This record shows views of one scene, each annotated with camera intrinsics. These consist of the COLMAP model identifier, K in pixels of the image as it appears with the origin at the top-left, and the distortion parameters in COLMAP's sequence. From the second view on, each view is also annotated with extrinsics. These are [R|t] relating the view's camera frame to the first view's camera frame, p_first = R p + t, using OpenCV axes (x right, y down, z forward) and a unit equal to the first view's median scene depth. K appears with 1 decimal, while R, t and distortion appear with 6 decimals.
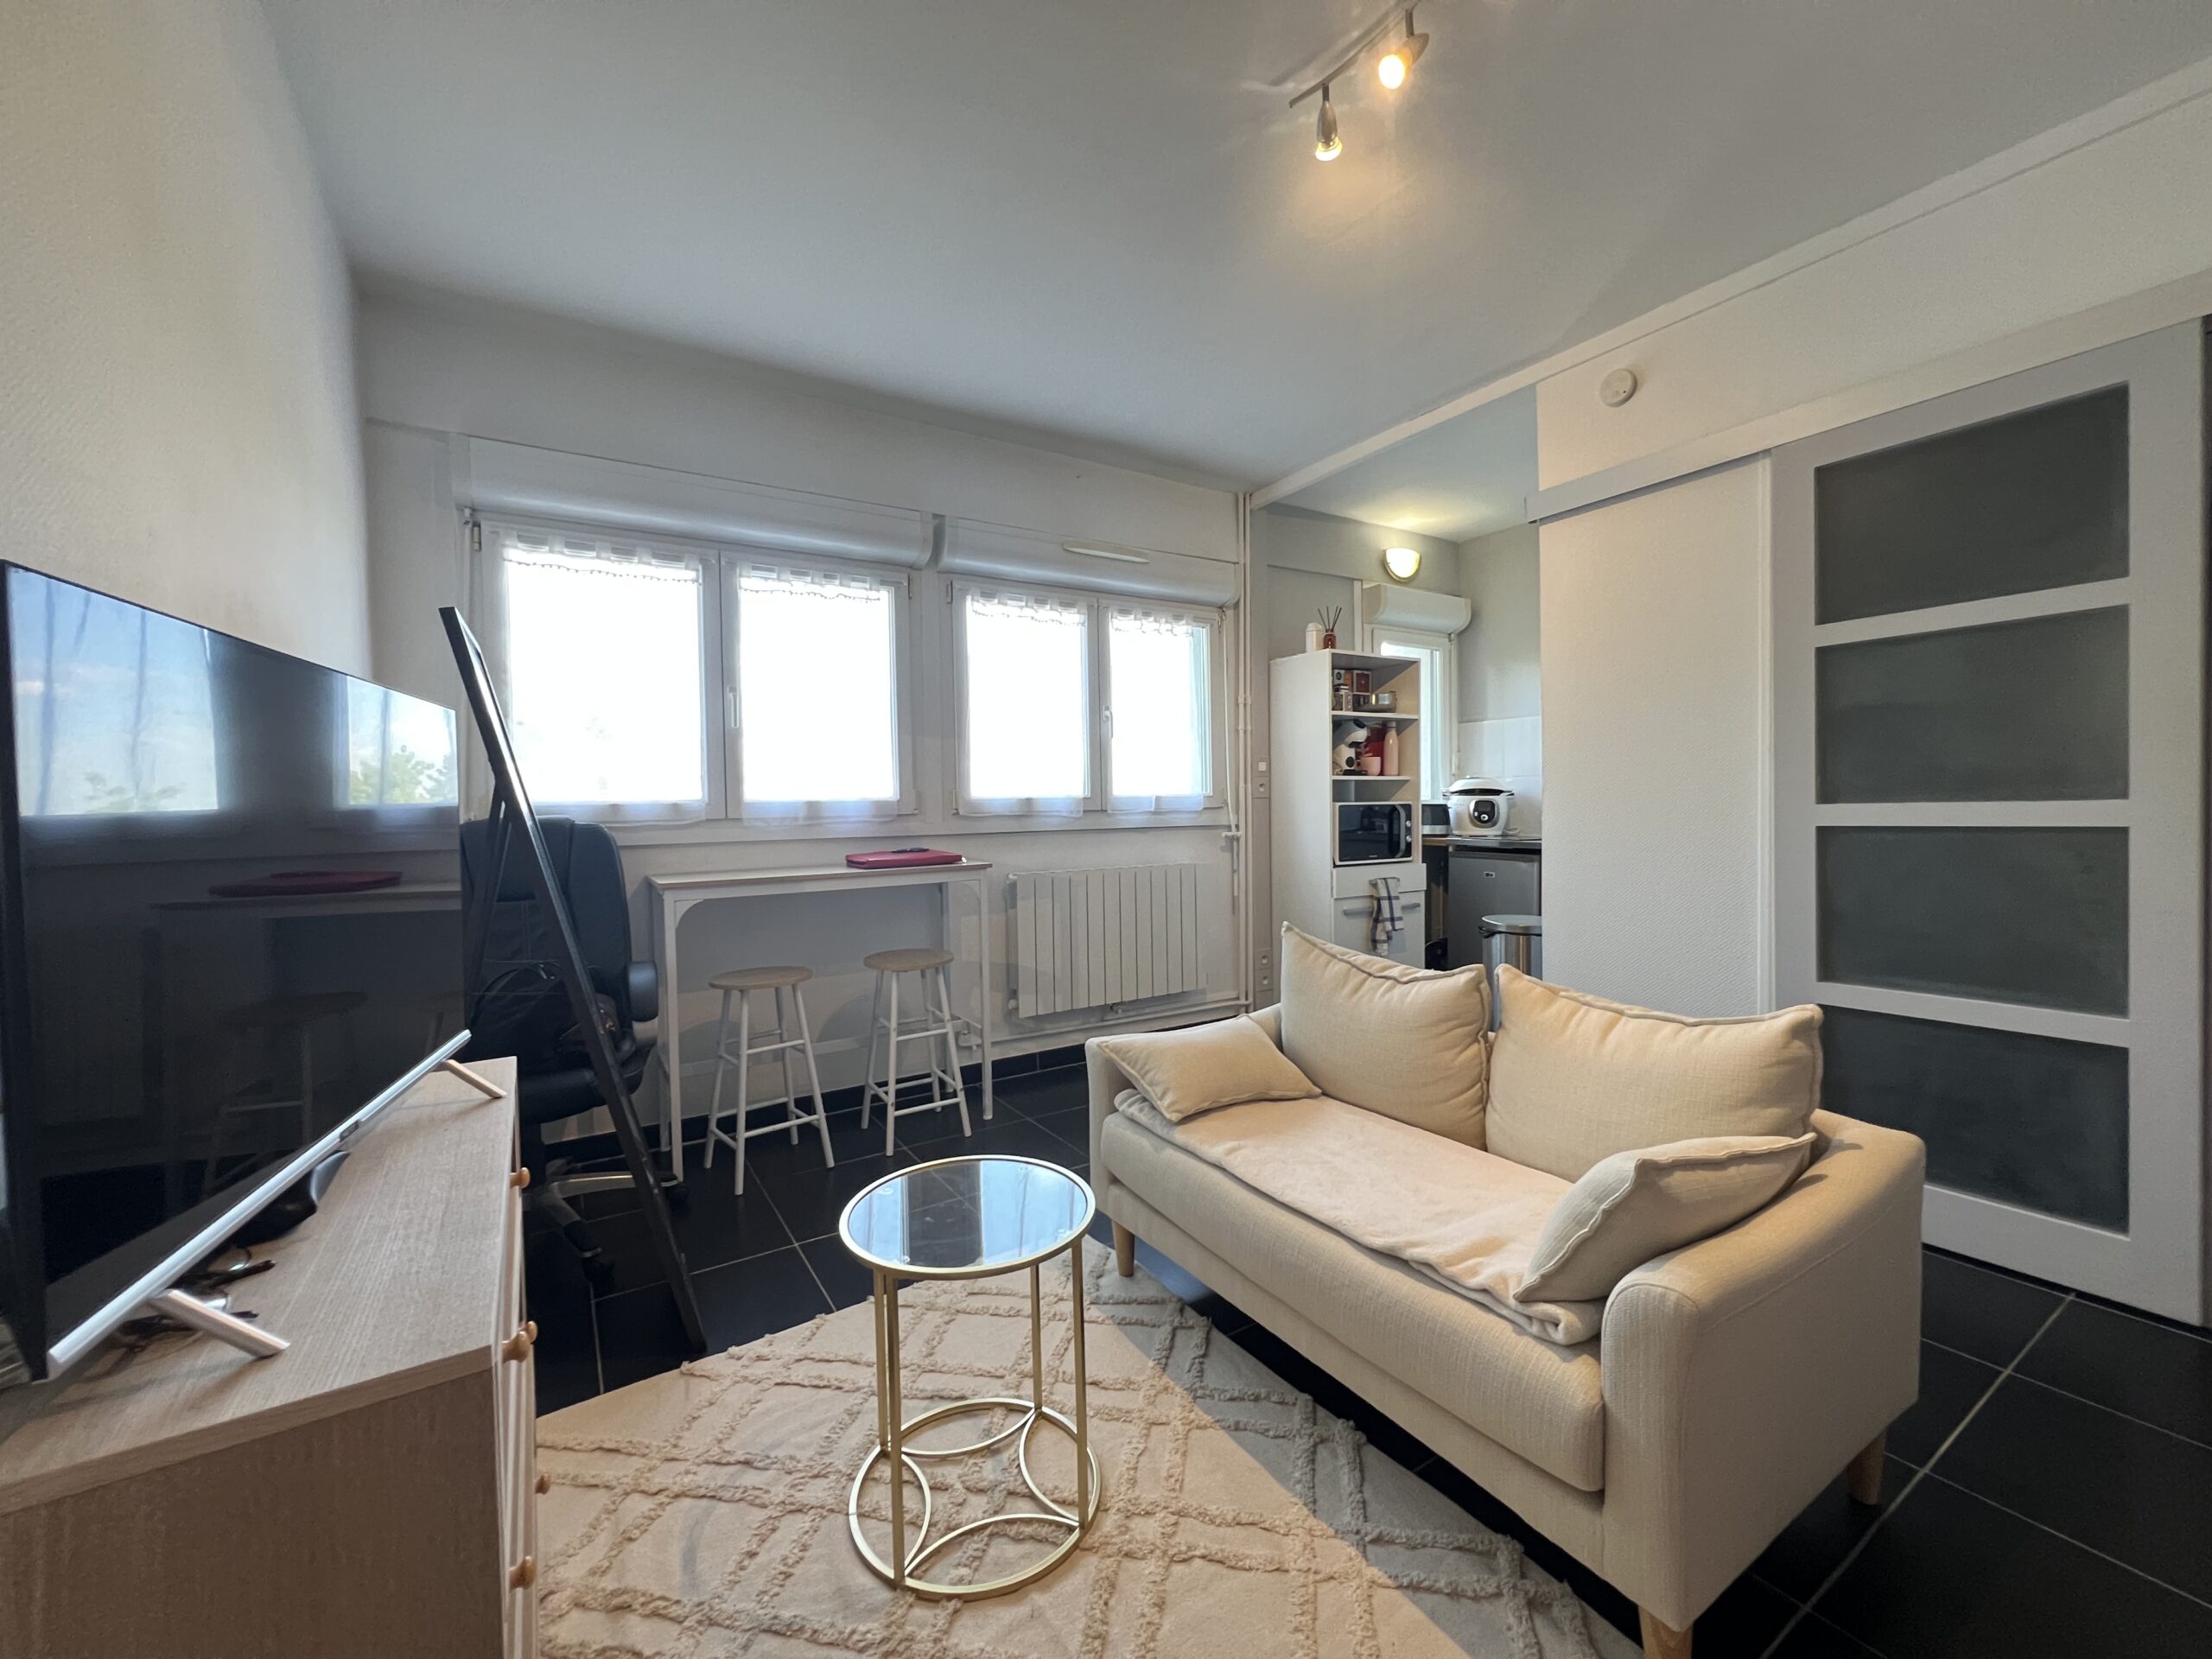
lens RADIAL K [[882.0, 0, 1094.5], [0, 882.0, 832.6], [0, 0, 1]] dist [-0.003222, 0.000832]
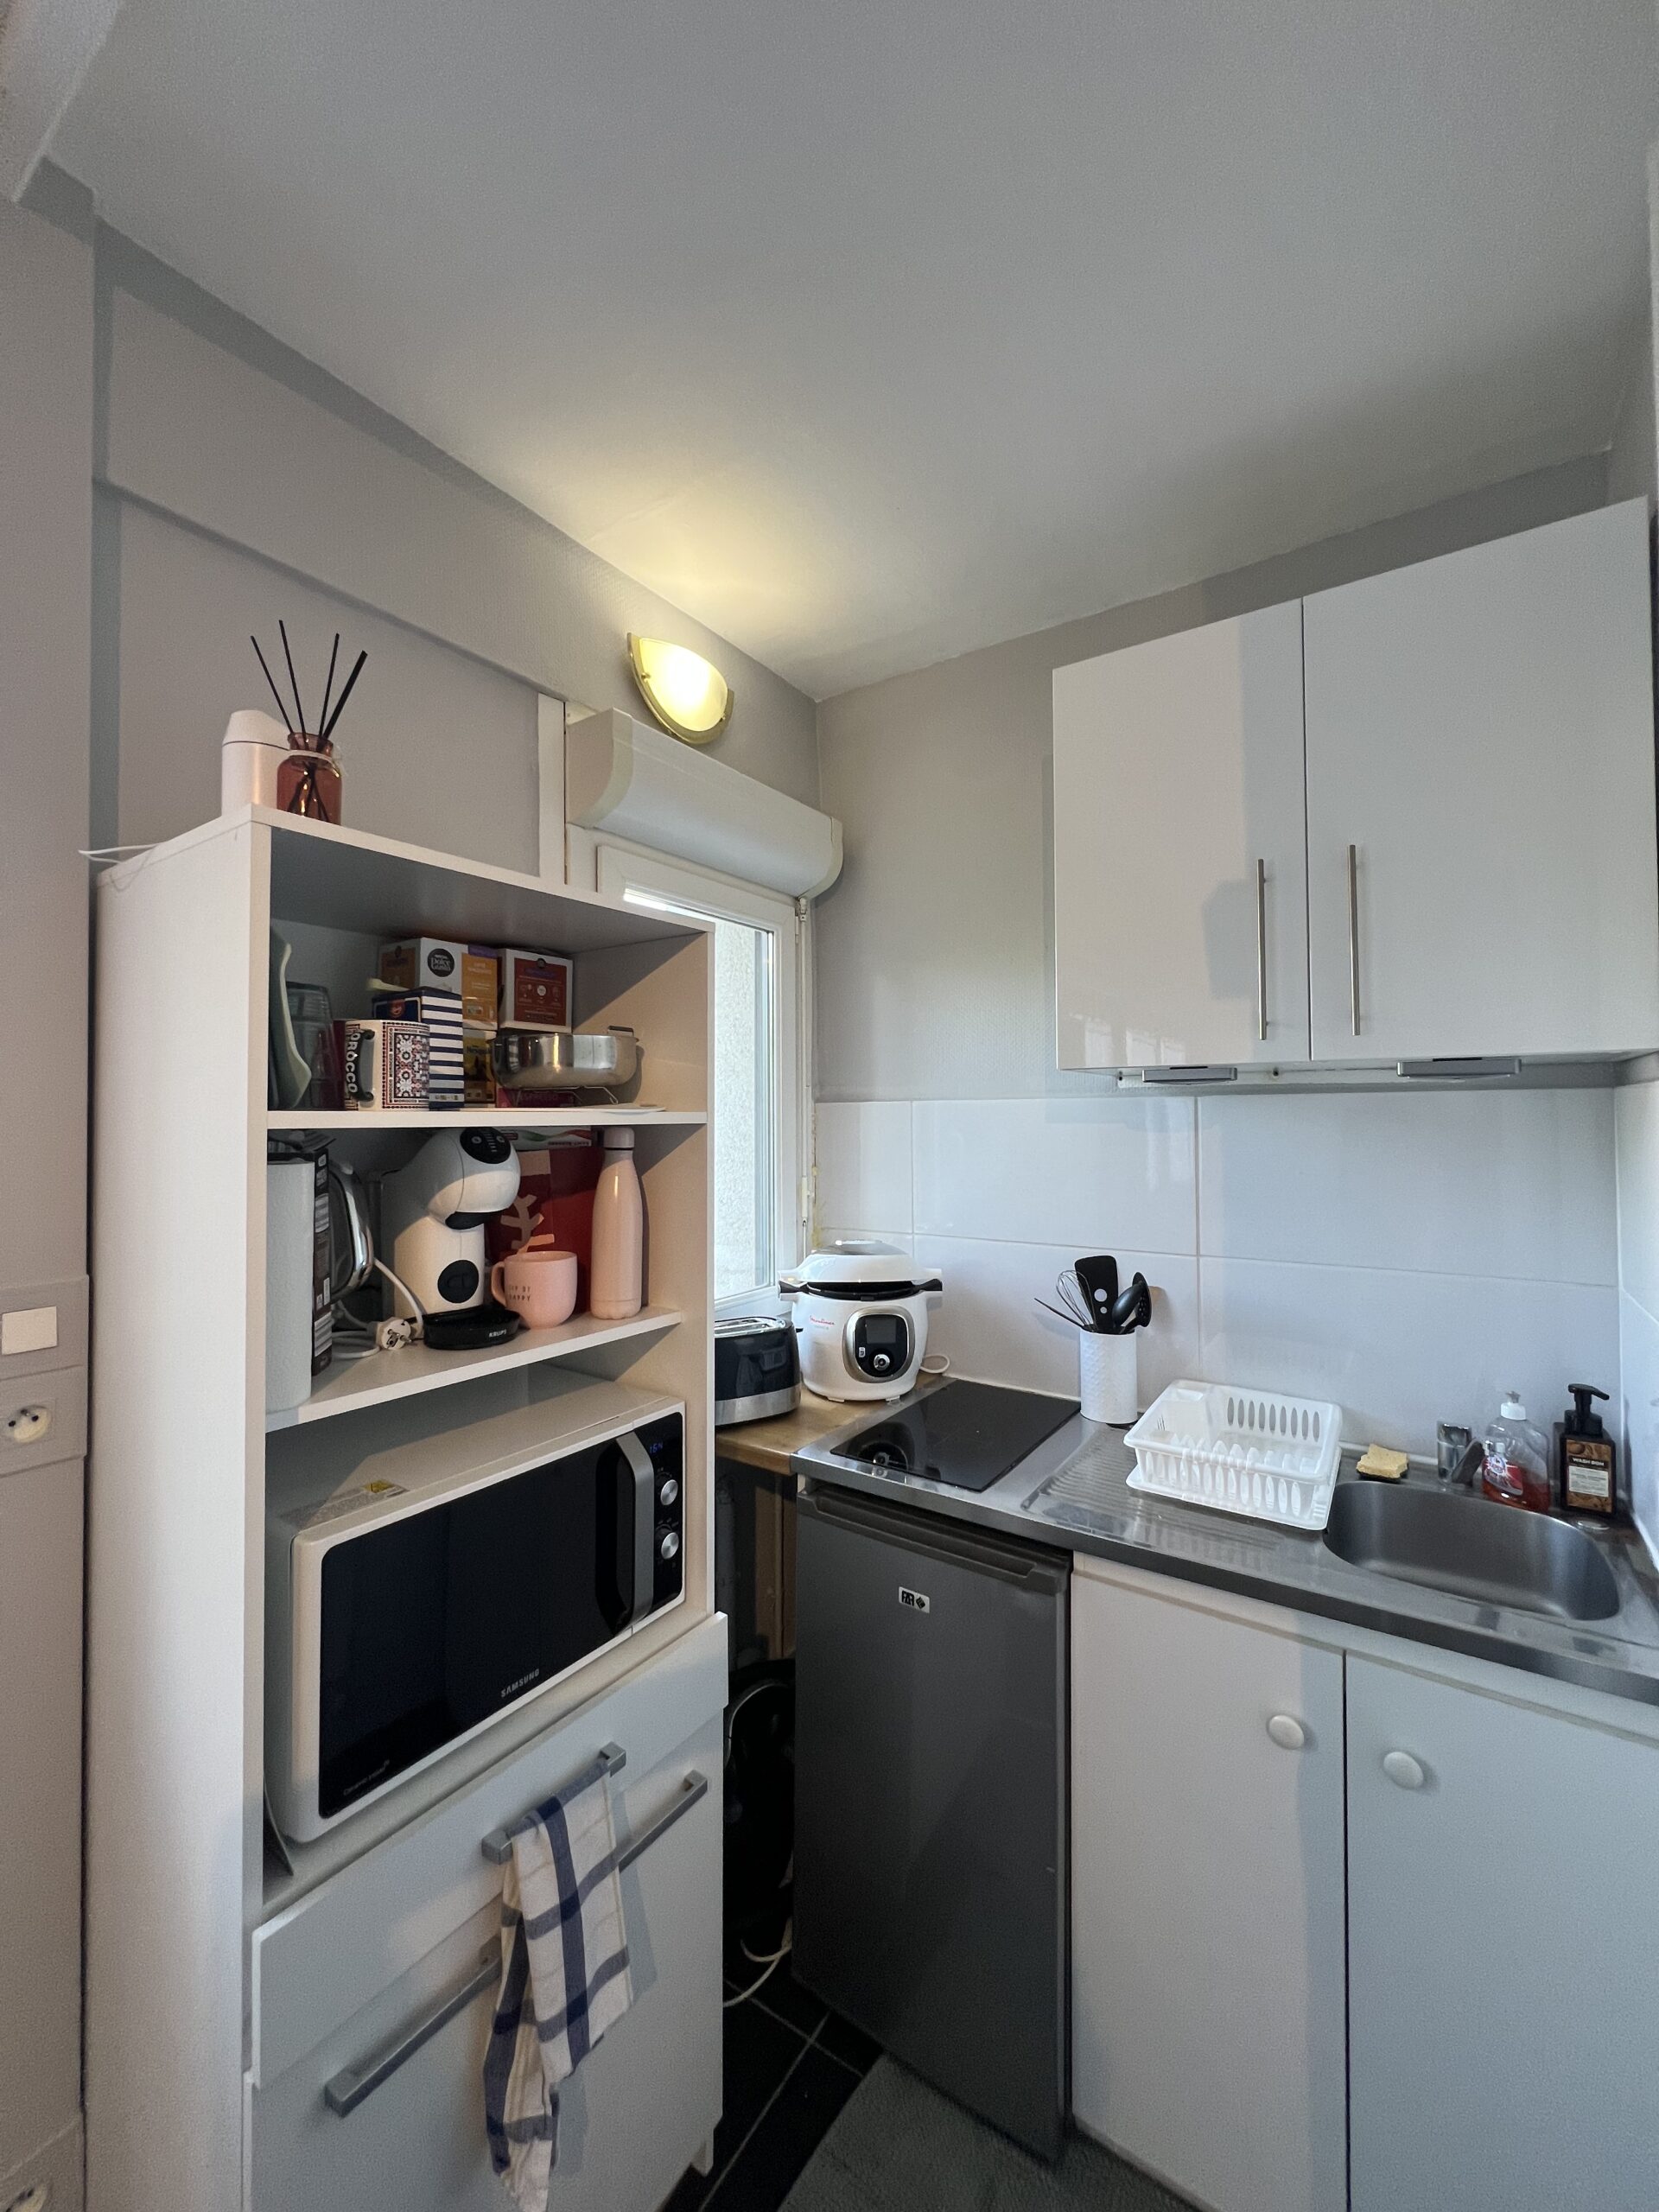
lens RADIAL K [[882.0, 0, 824.3], [0, 882.0, 1114.4], [0, 0, 1]] dist [-0.003222, 0.000832]
pose [[0.911984, 0.015296, 0.409942, 0.271582], [0.001343, 0.999188, -0.040272, -0.115999], [-0.410225, 0.037278, 0.911222, 0.684727]]
